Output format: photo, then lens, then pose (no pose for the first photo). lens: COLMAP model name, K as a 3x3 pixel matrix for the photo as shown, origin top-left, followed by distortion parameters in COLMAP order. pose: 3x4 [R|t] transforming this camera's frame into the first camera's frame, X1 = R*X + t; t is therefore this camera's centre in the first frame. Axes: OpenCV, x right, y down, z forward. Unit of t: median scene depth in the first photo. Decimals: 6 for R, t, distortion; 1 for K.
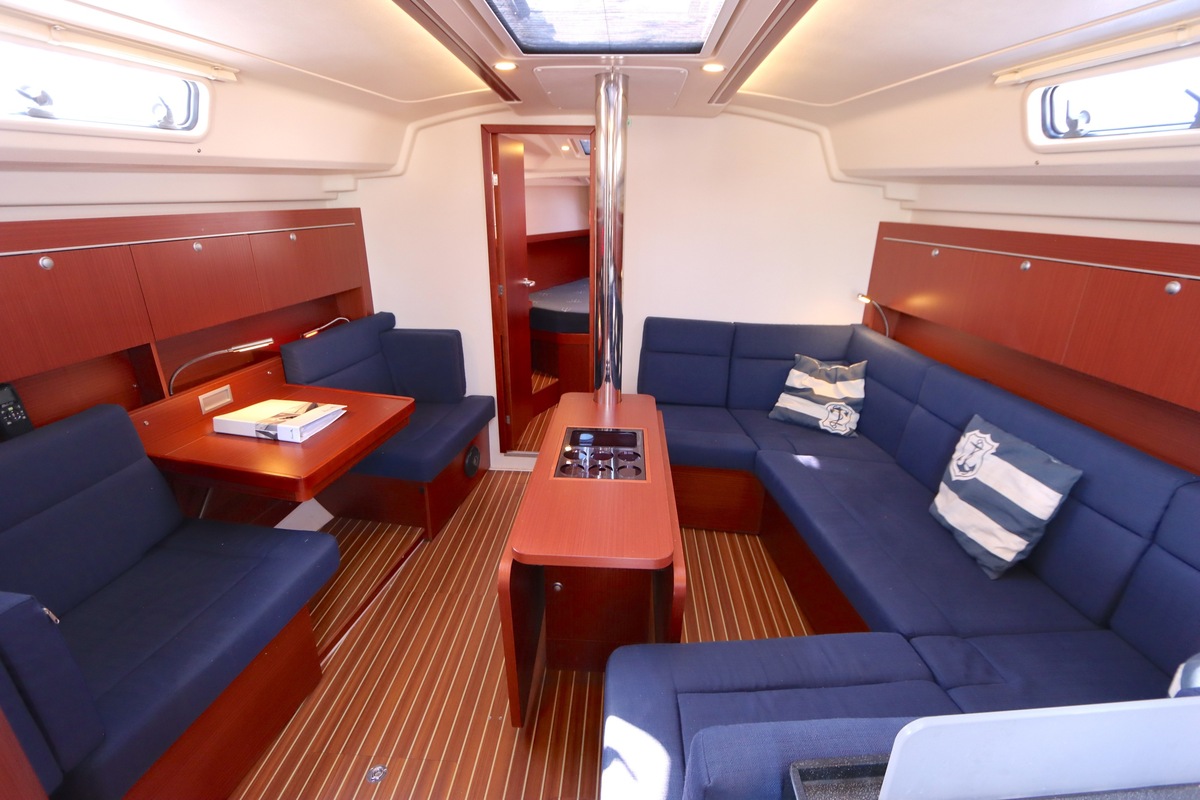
lens RADIAL K [[554.8, 0, 602.1], [0, 554.8, 405.9], [0, 0, 1]] dist [-0.014495, 0.000472]
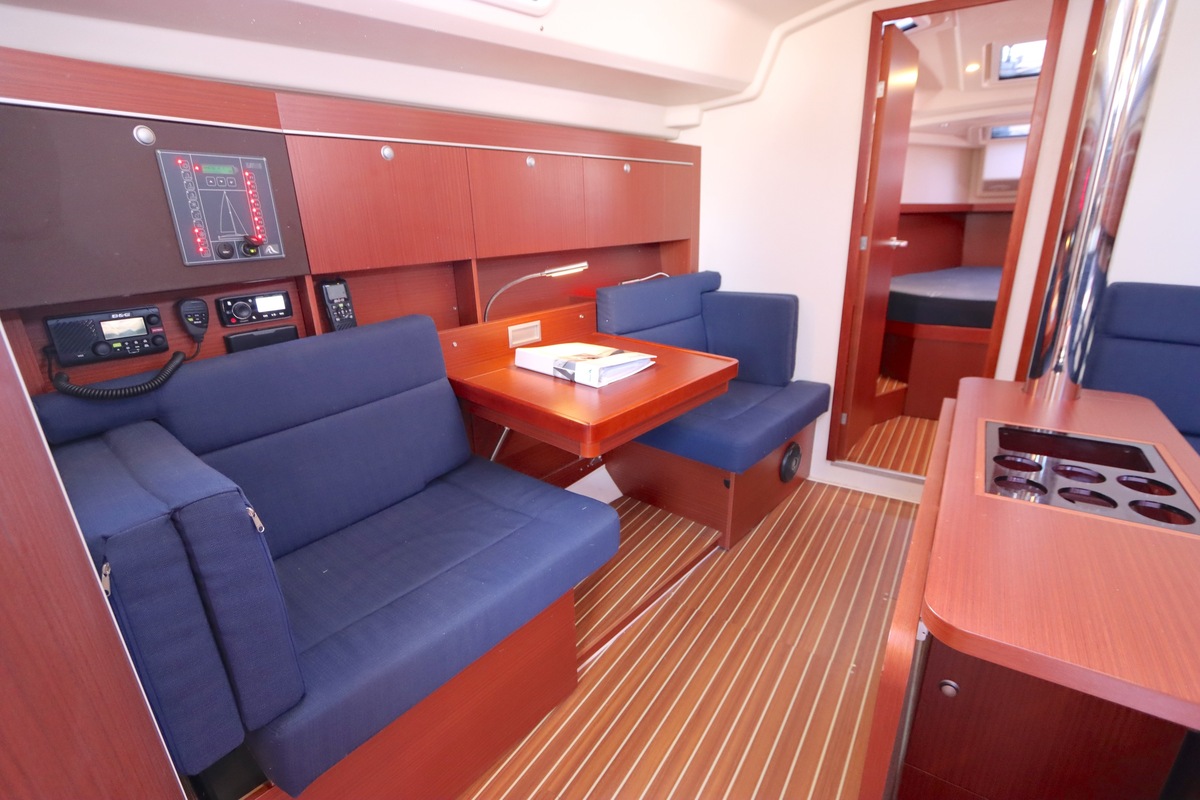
lens RADIAL K [[554.6, 0, 602.2], [0, 554.6, 404.7], [0, 0, 1]] dist [-0.017499, 0.001737]
pose [[0.858267, 0.129486, -0.496599, -0.121217], [-0.145123, 0.989388, 0.007163, 0.073473], [0.492257, 0.065920, 0.867950, 0.269619]]
